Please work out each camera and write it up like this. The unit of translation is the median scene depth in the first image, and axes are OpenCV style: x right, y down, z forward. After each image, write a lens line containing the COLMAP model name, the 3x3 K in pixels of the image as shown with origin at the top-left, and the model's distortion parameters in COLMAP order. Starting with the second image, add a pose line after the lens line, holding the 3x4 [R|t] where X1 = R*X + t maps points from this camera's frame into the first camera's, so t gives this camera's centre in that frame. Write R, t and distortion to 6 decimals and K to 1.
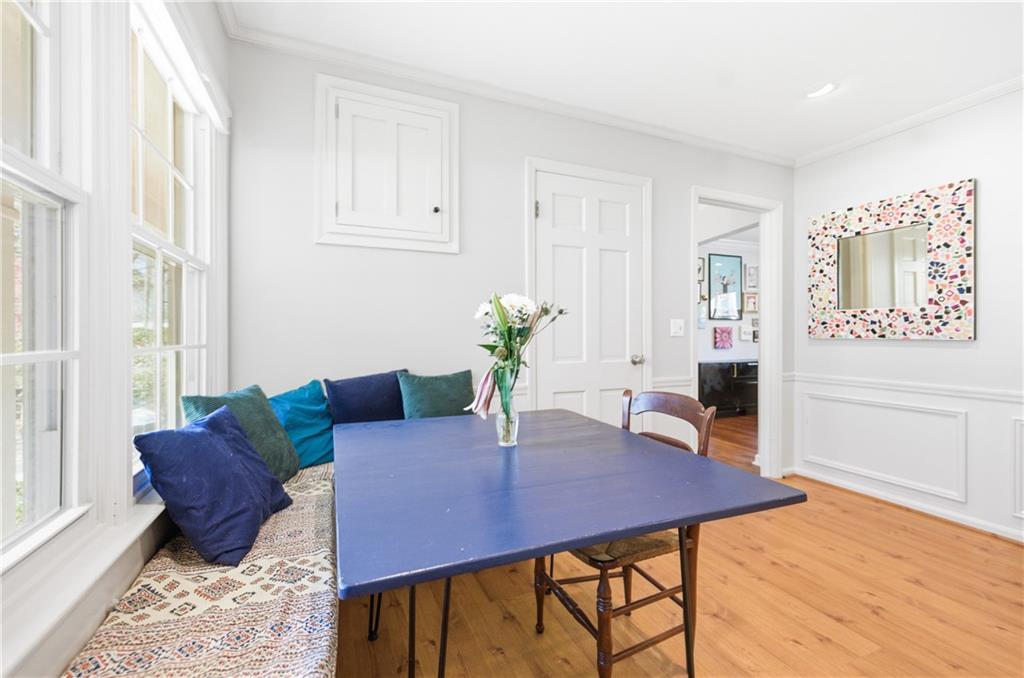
lens RADIAL K [[435.1, 0, 511.6], [0, 435.1, 333.6], [0, 0, 1]] dist [0.001410, 0.000252]
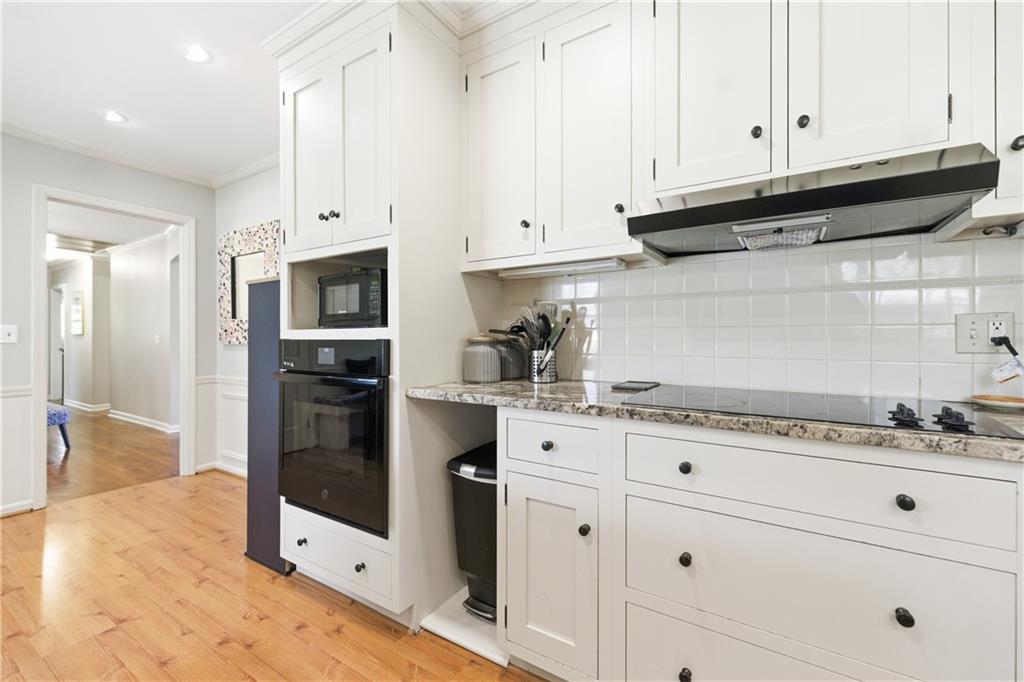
lens RADIAL K [[425.1, 0, 511.9], [0, 425.1, 337.8], [0, 0, 1]] dist [0.002068, -0.000209]
pose [[0.816427, 0.000335, 0.577448, 0.695692], [0.004477, 0.999966, -0.006910, 0.005263], [-0.577431, 0.008227, 0.816398, -0.334567]]
